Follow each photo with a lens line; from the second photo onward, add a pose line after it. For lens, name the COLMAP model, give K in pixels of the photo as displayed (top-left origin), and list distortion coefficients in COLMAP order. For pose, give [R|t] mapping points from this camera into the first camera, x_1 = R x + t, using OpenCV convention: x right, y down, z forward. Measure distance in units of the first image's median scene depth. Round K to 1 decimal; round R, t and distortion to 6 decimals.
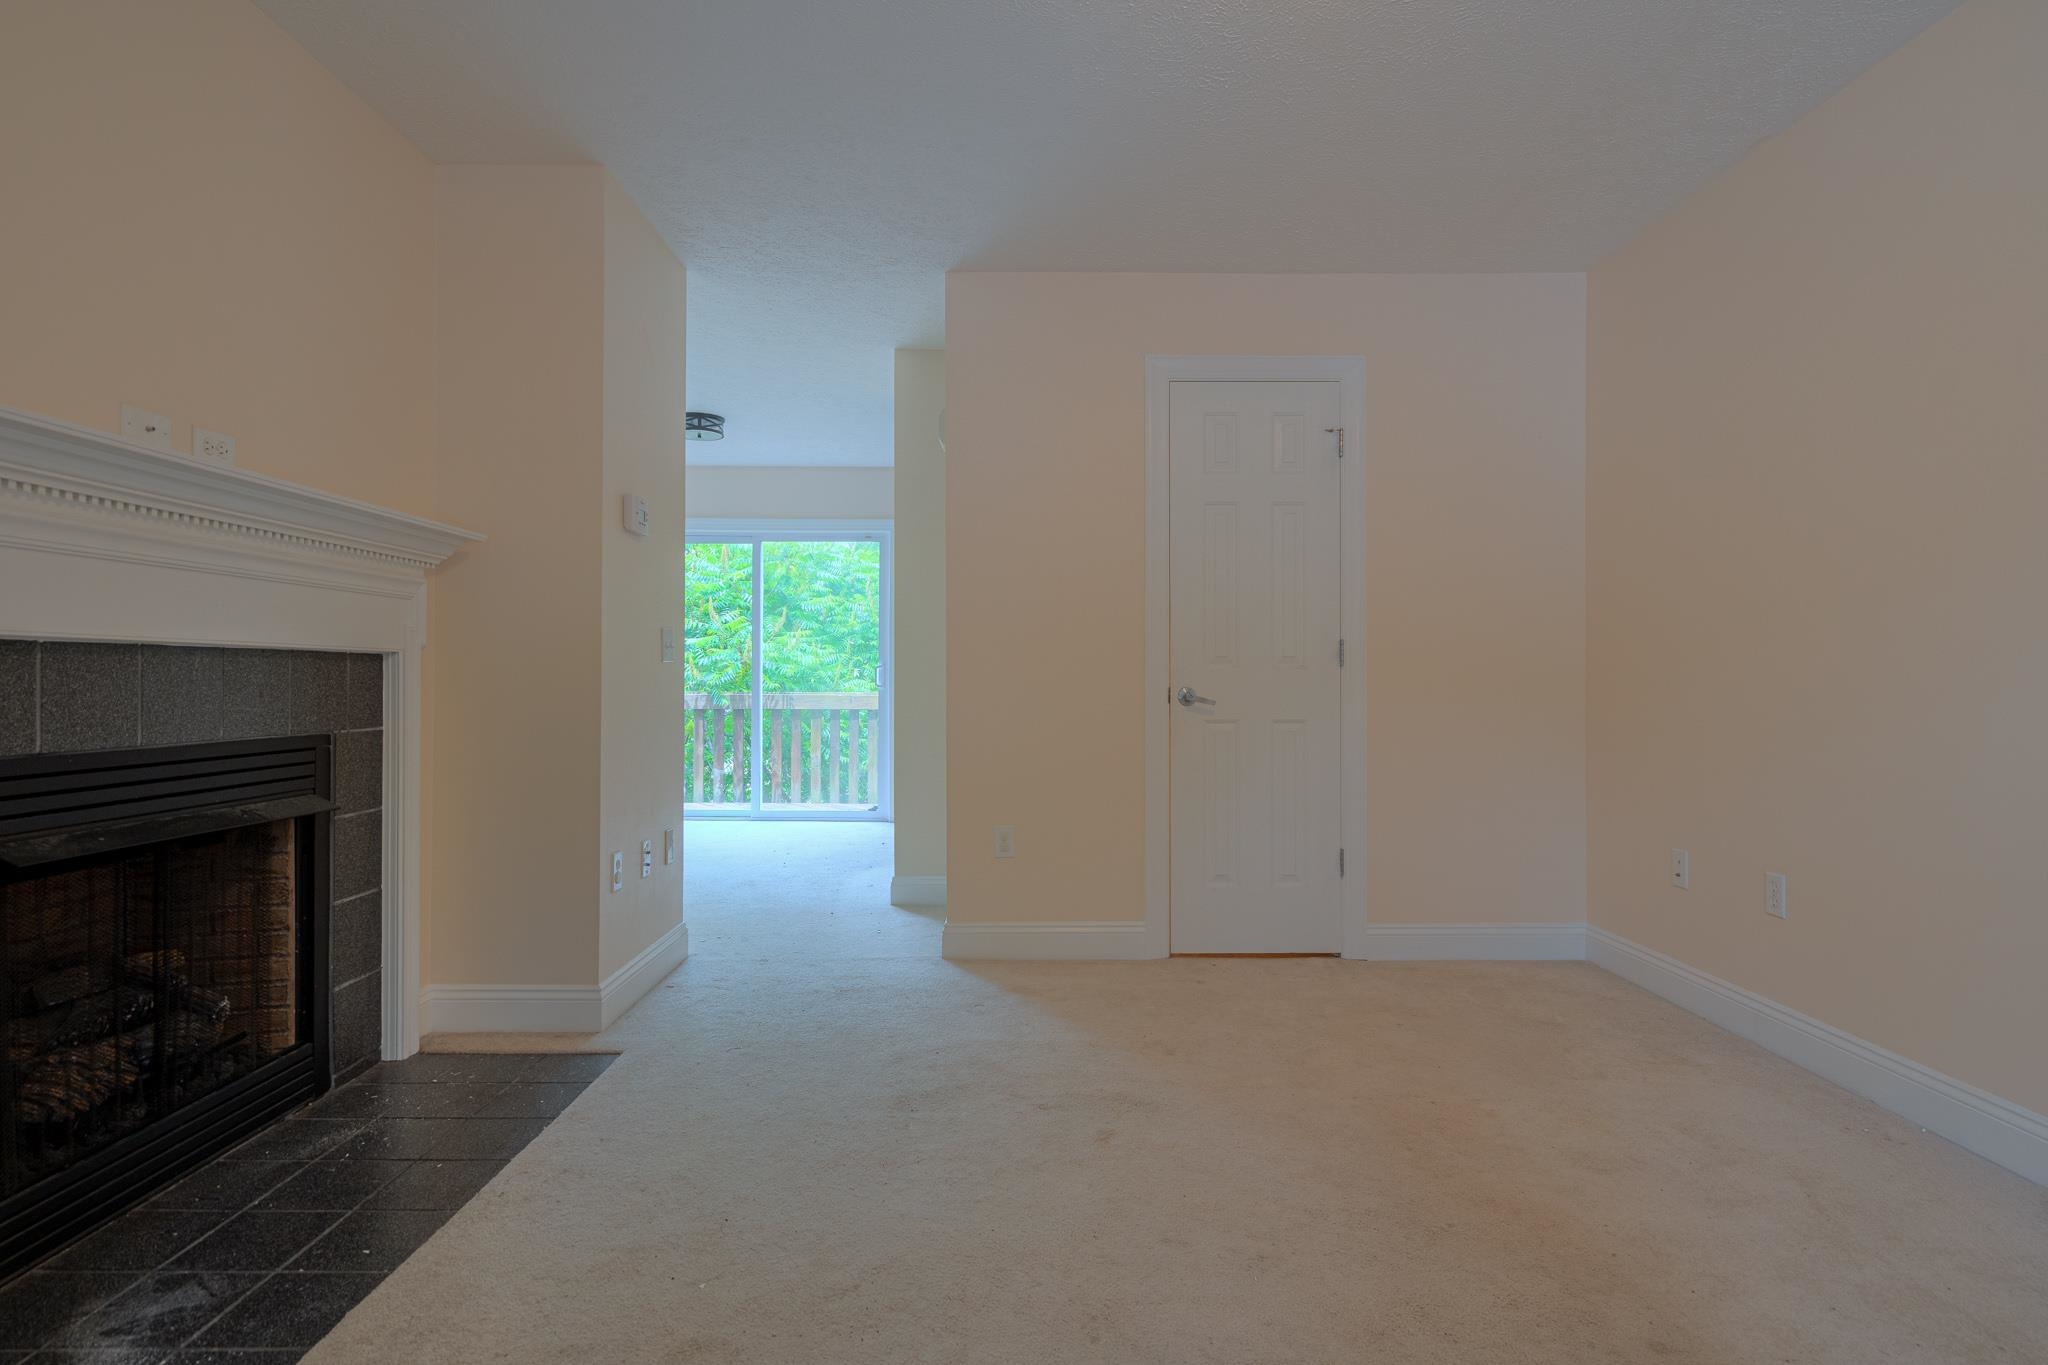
lens RADIAL K [[1059.6, 0, 1019.2], [0, 1059.6, 672.3], [0, 0, 1]] dist [0.002687, 0.001059]
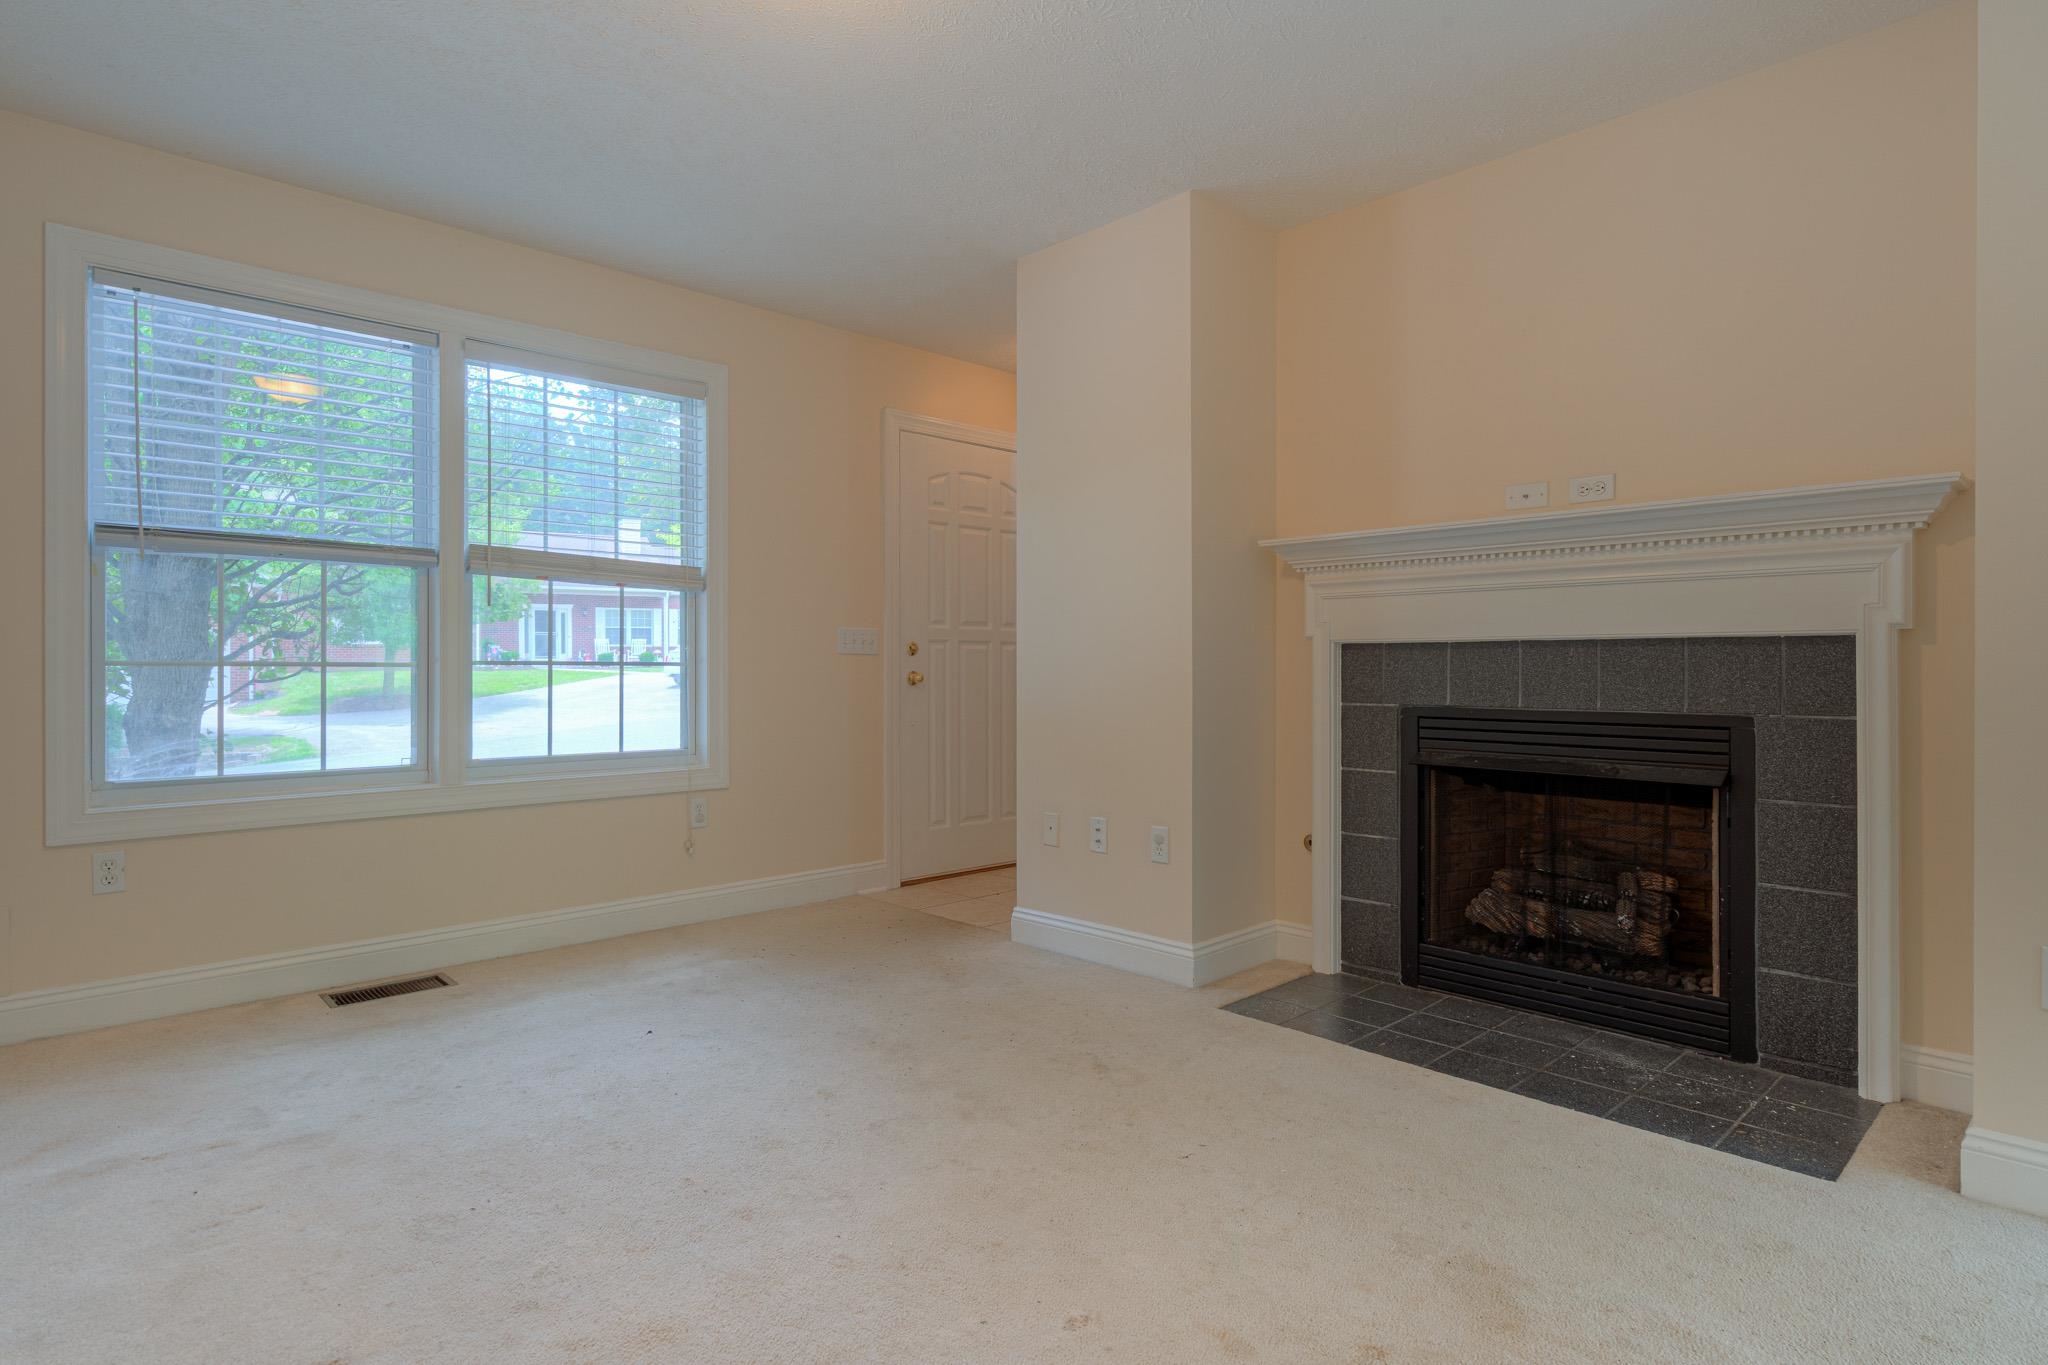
lens RADIAL K [[1091.6, 0, 1024.7], [0, 1091.6, 662.0], [0, 0, 1]] dist [0.015463, 0.000119]
pose [[-0.725042, -0.001763, -0.688703, 0.597767], [0.004851, 0.999959, -0.007668, 0.009785], [0.688688, -0.008900, -0.725003, 1.293464]]
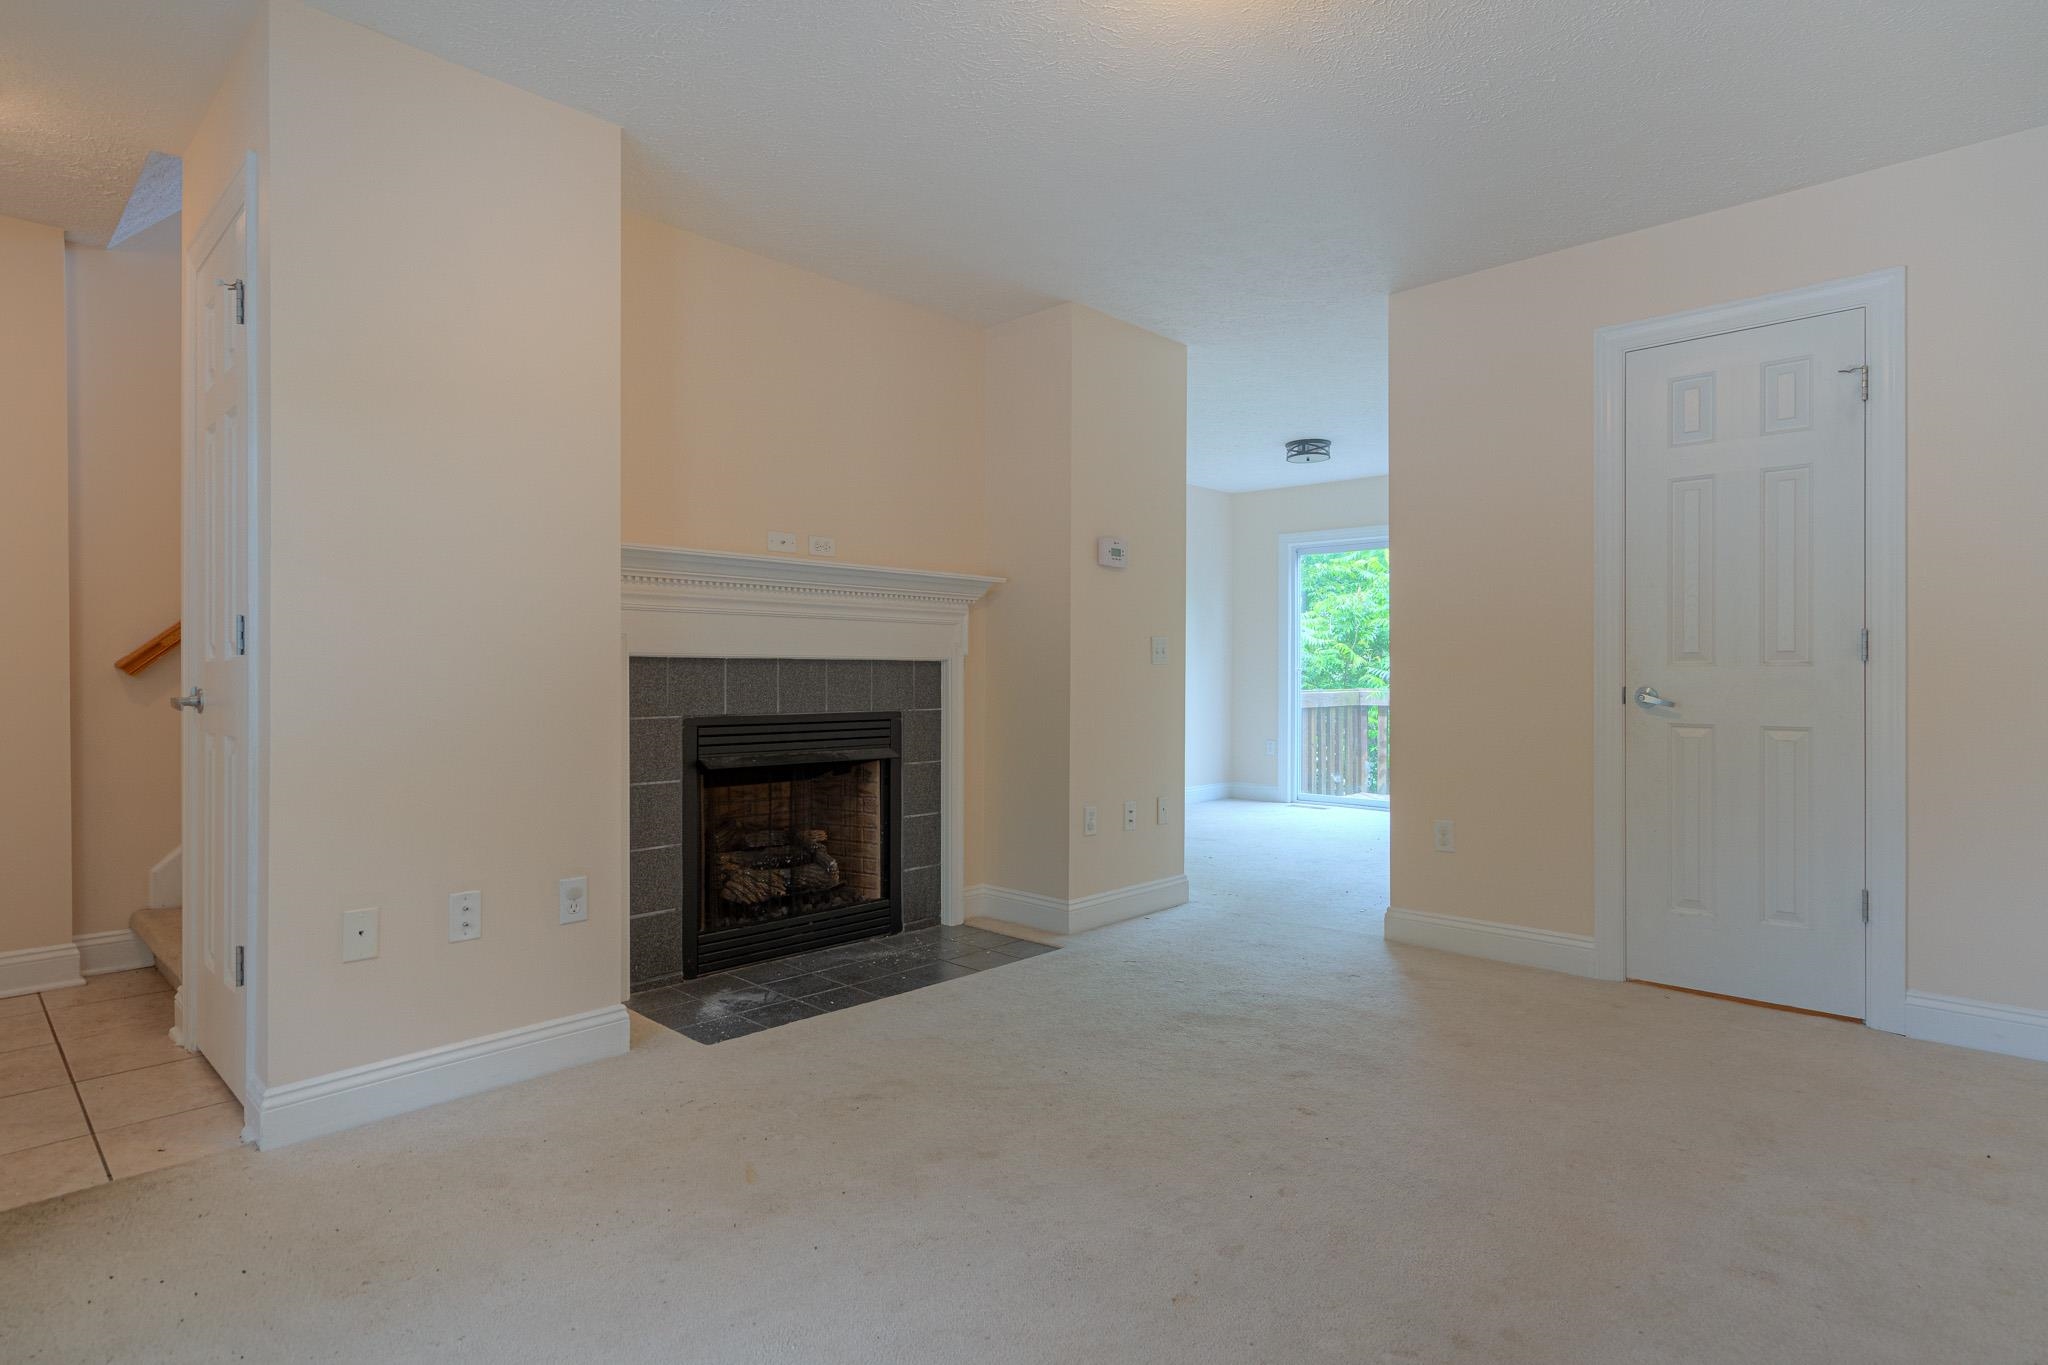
lens RADIAL K [[1059.6, 0, 1019.2], [0, 1059.6, 672.3], [0, 0, 1]] dist [0.002687, 0.001059]
pose [[0.718228, -0.003312, -0.695800, 0.604667], [0.004057, 0.999992, -0.000572, 0.000196], [0.695796, -0.002412, 0.718235, -0.032453]]
